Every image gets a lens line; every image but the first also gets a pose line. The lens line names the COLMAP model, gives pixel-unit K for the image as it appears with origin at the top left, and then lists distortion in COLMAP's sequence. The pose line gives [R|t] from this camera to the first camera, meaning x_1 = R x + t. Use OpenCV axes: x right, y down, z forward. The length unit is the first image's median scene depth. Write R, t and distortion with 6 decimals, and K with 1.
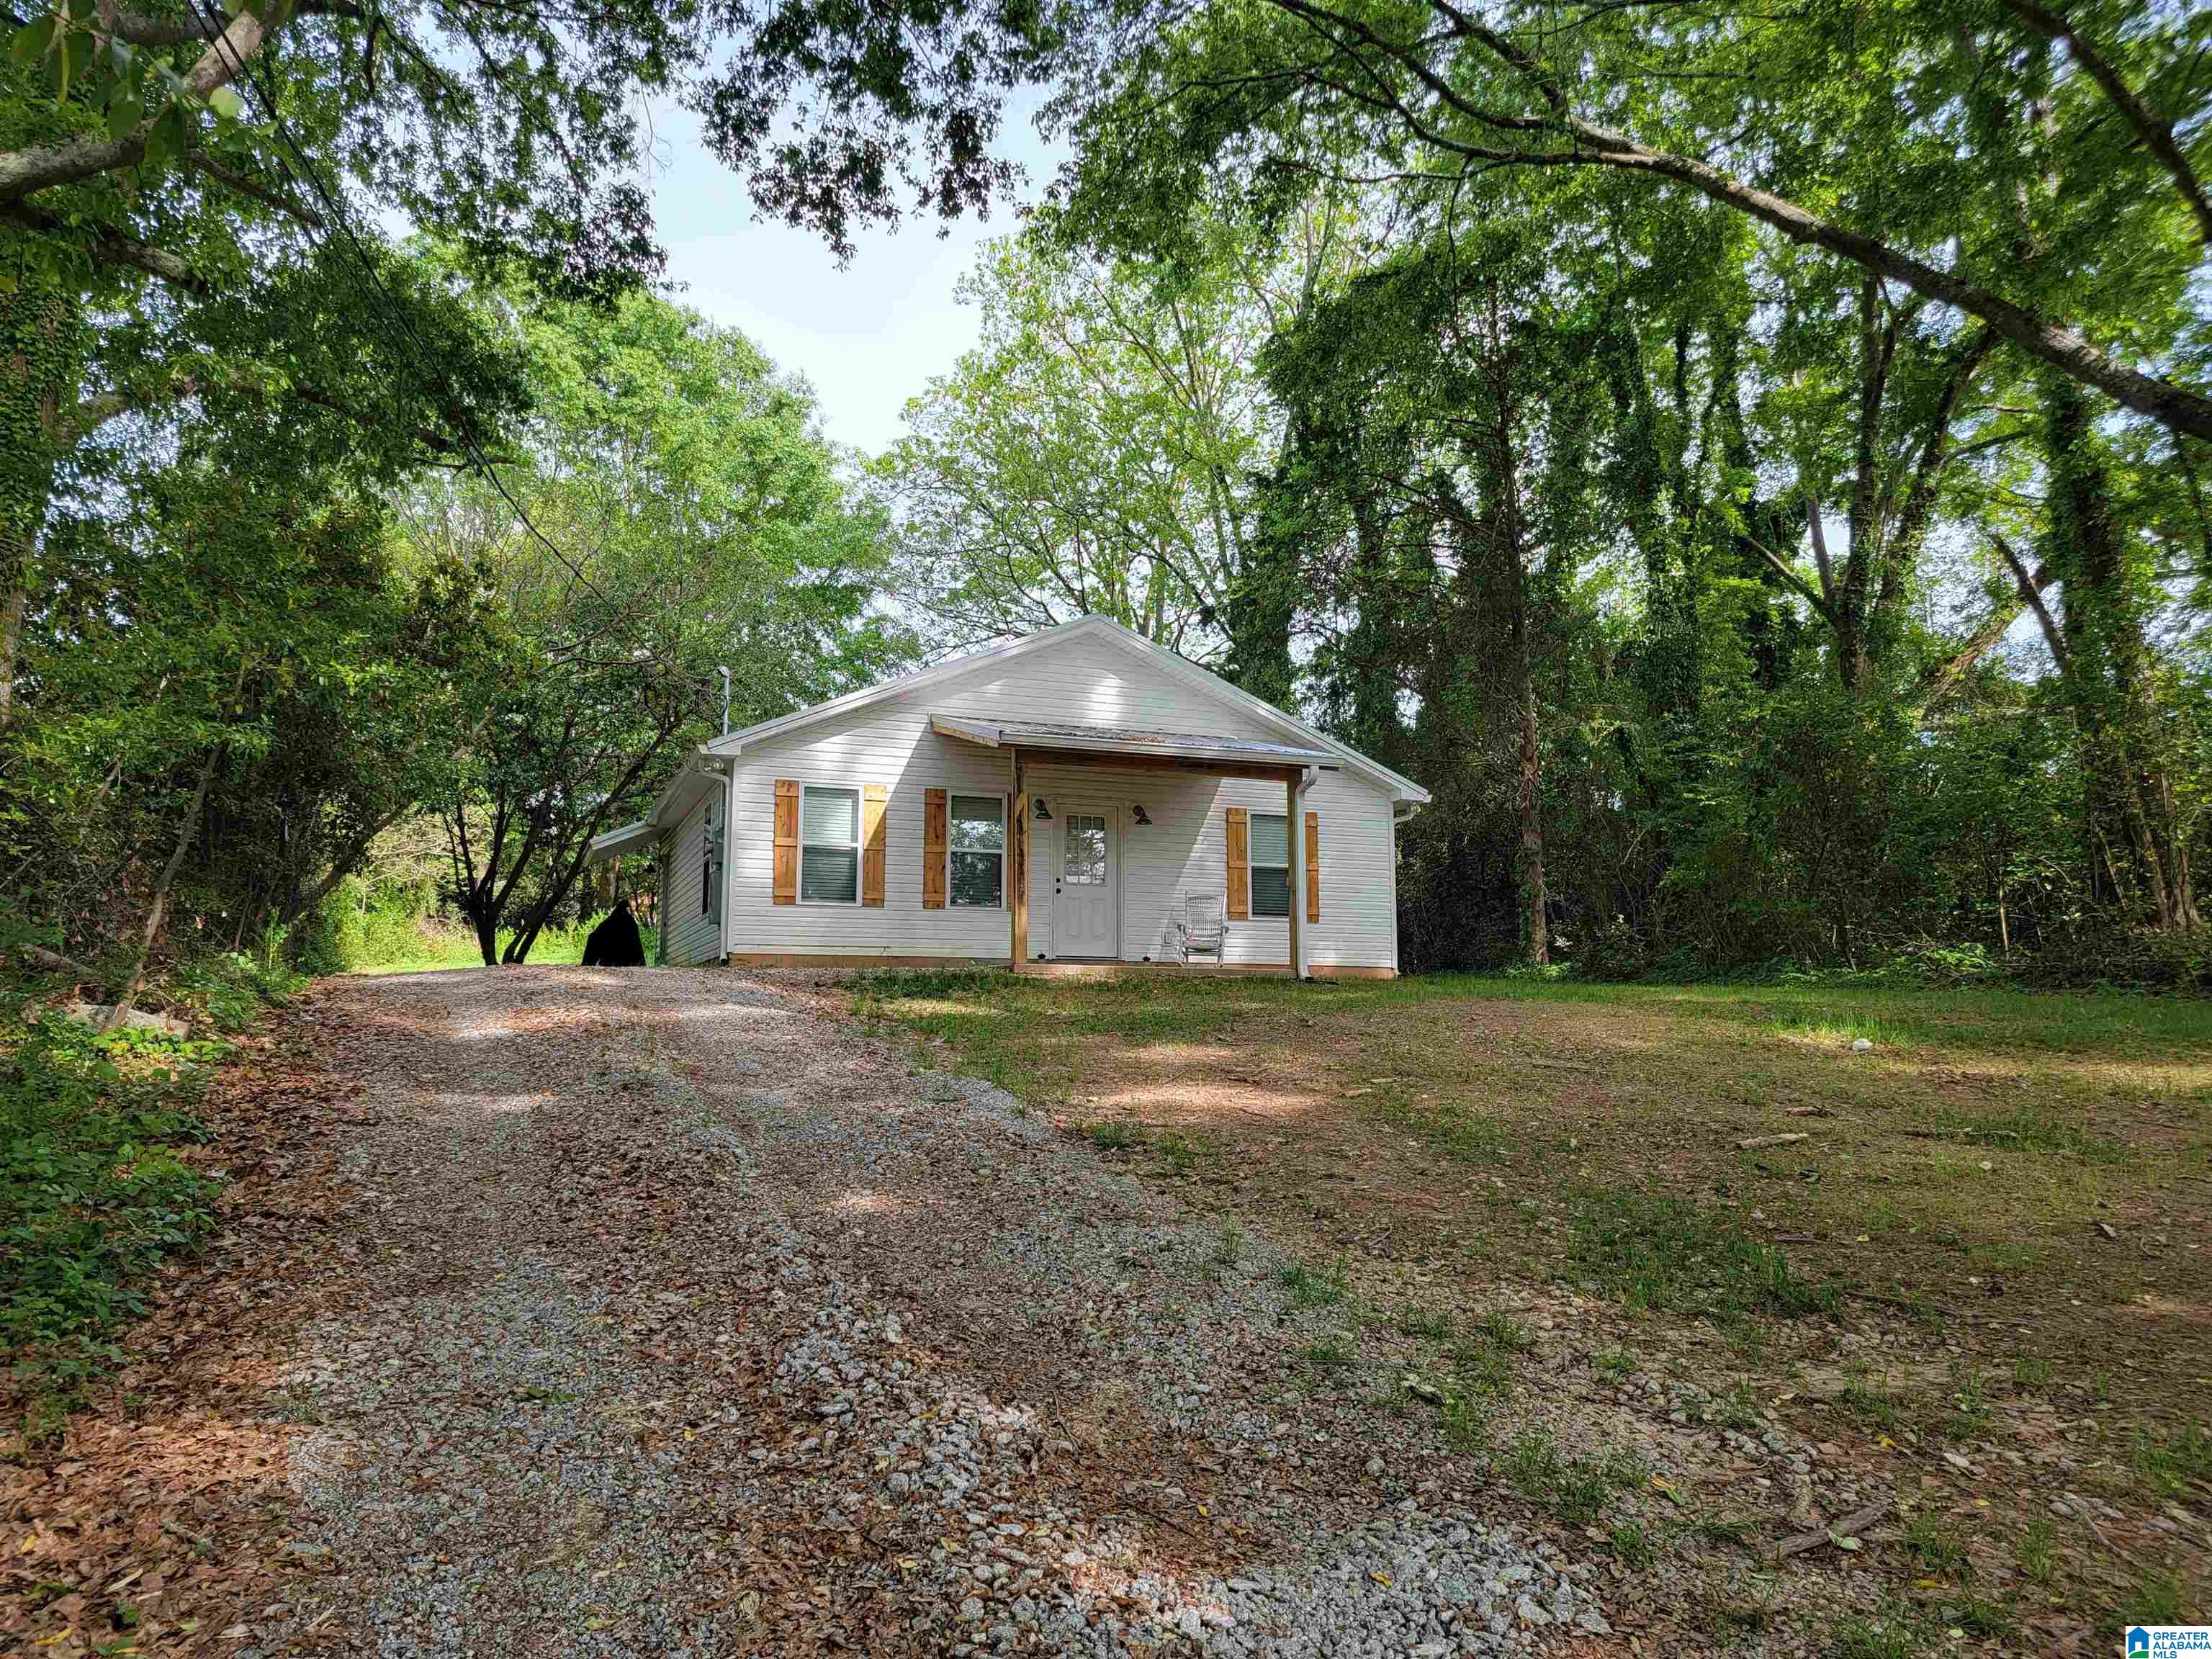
lens RADIAL K [[1483.1, 0, 1097.0], [0, 1483.1, 825.7], [0, 0, 1]] dist [0.048695, -0.030797]
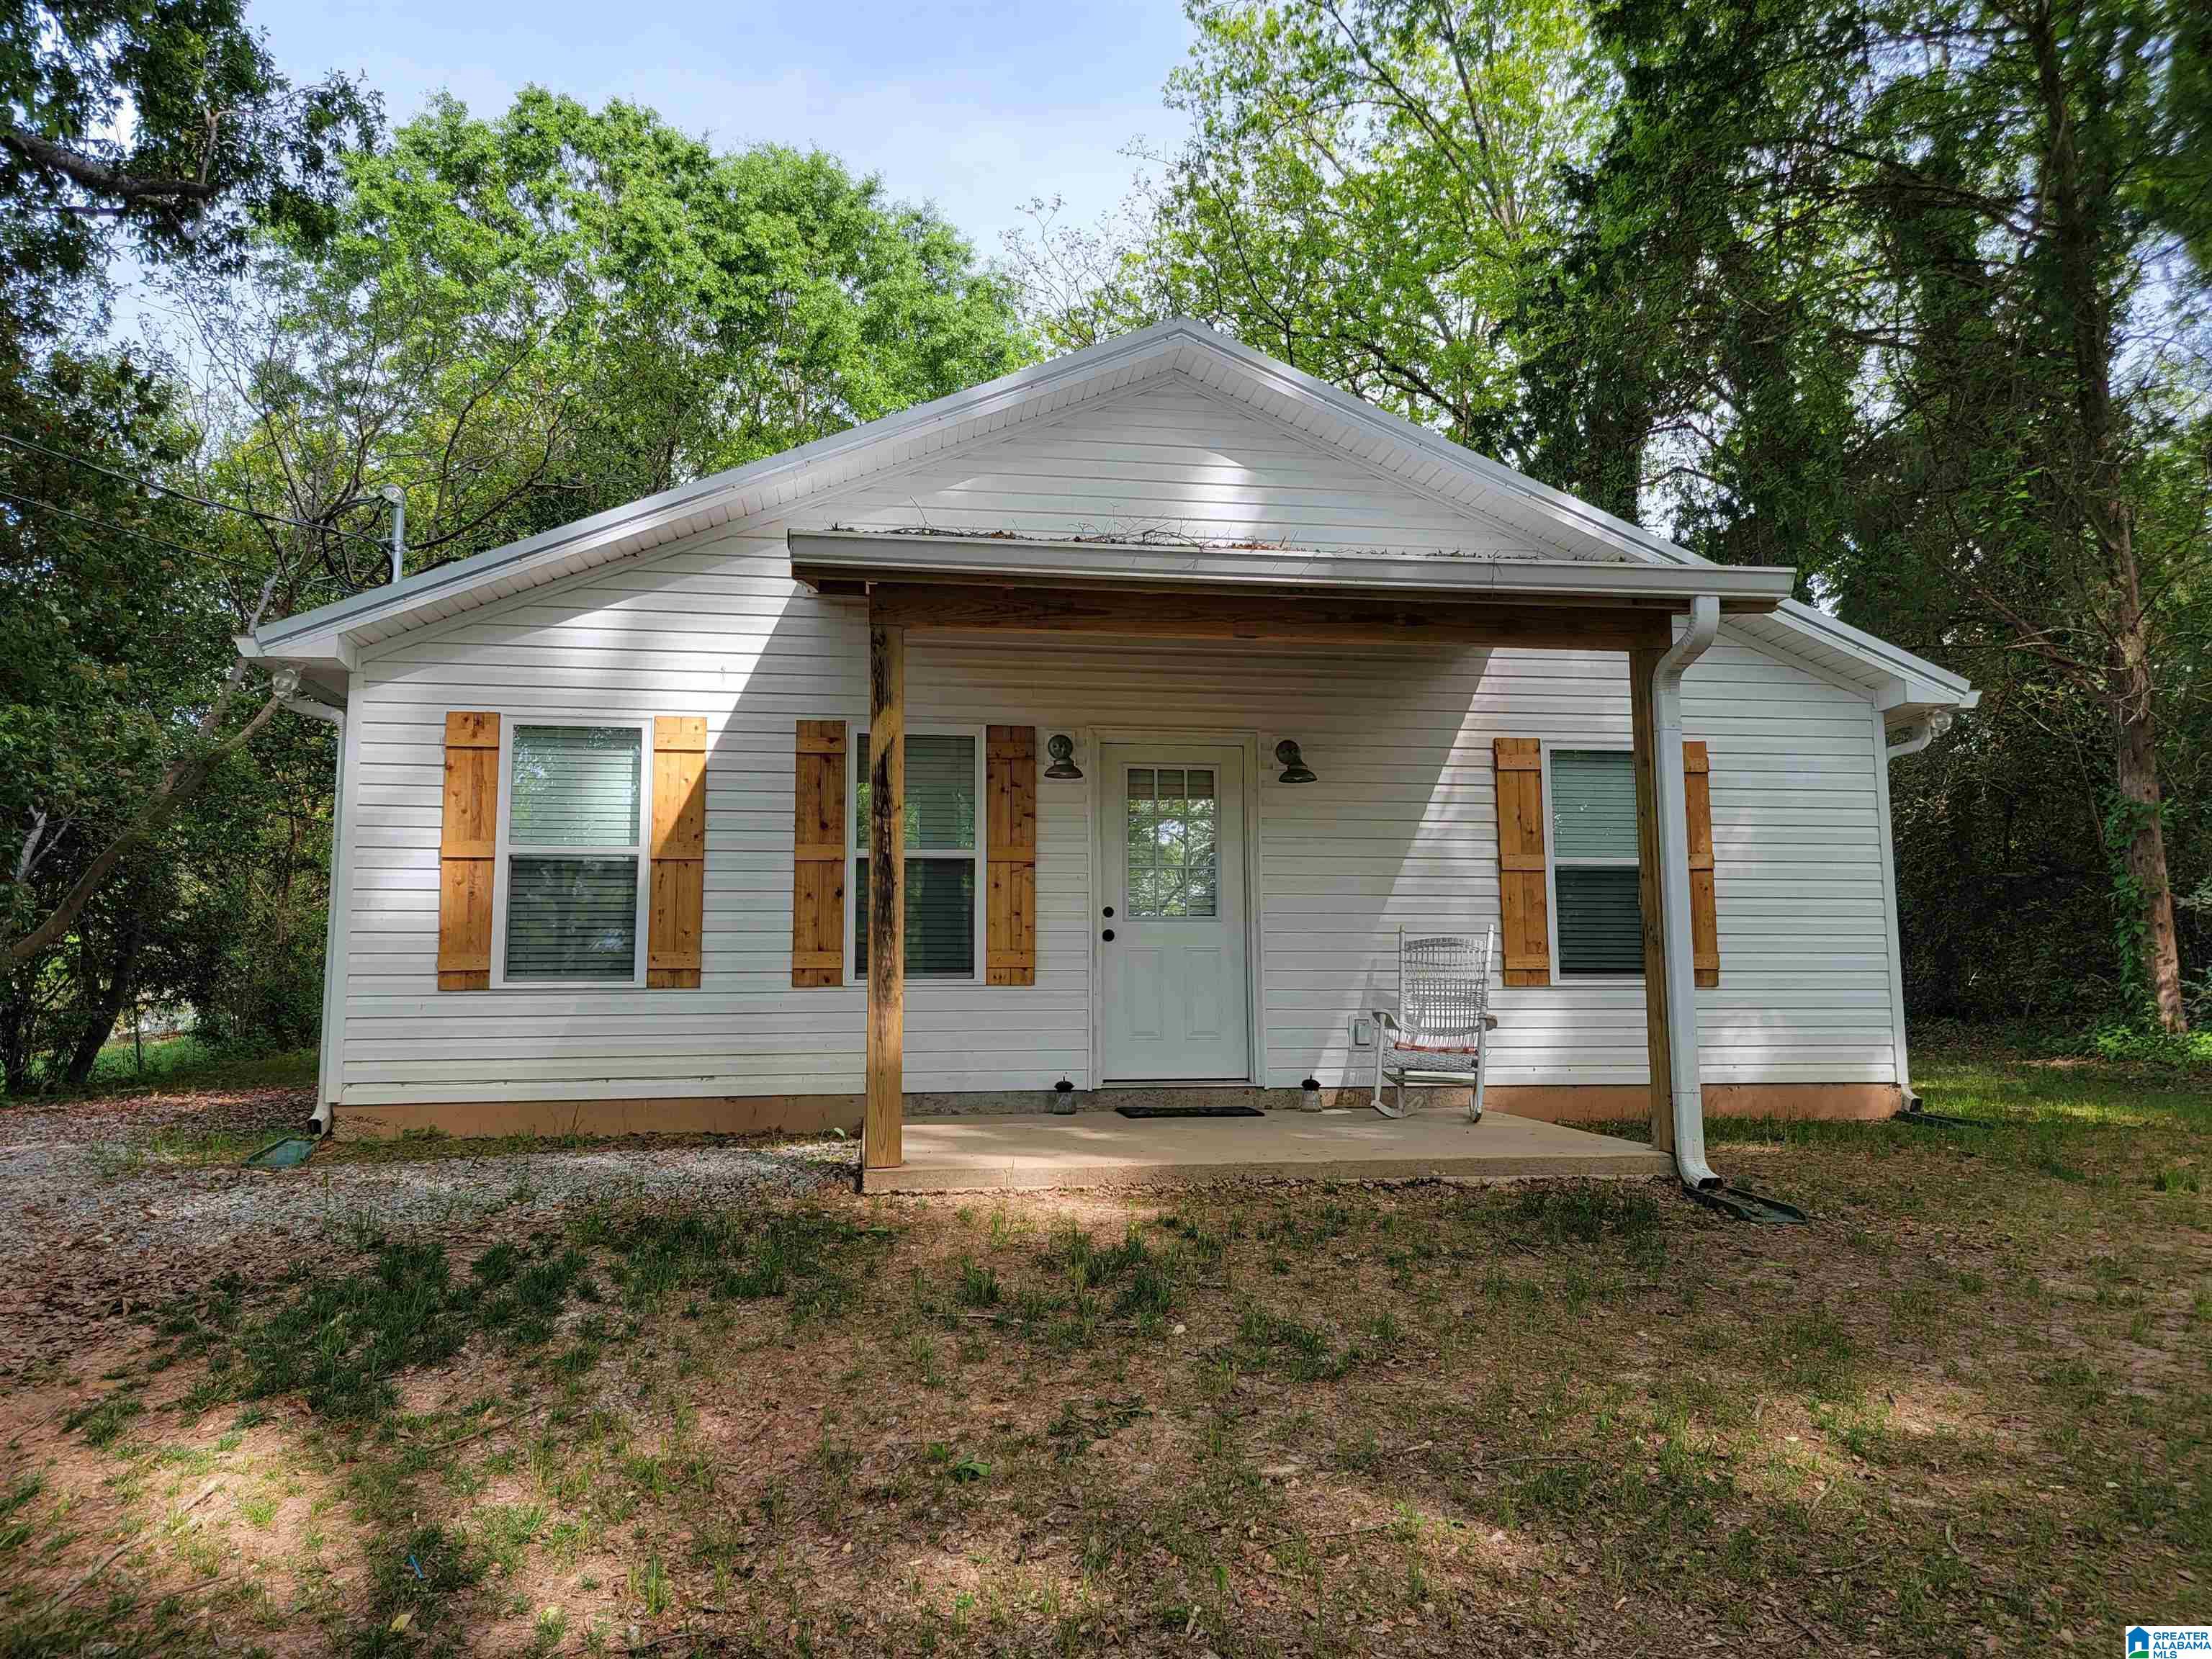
lens RADIAL K [[1483.1, 0, 1121.4], [0, 1483.1, 823.8], [0, 0, 1]] dist [0.048695, -0.030797]
pose [[0.976899, -0.034022, -0.210977, 0.076813], [0.036954, 0.999267, 0.009971, 0.005730], [0.210483, -0.017537, 0.977440, 0.574069]]
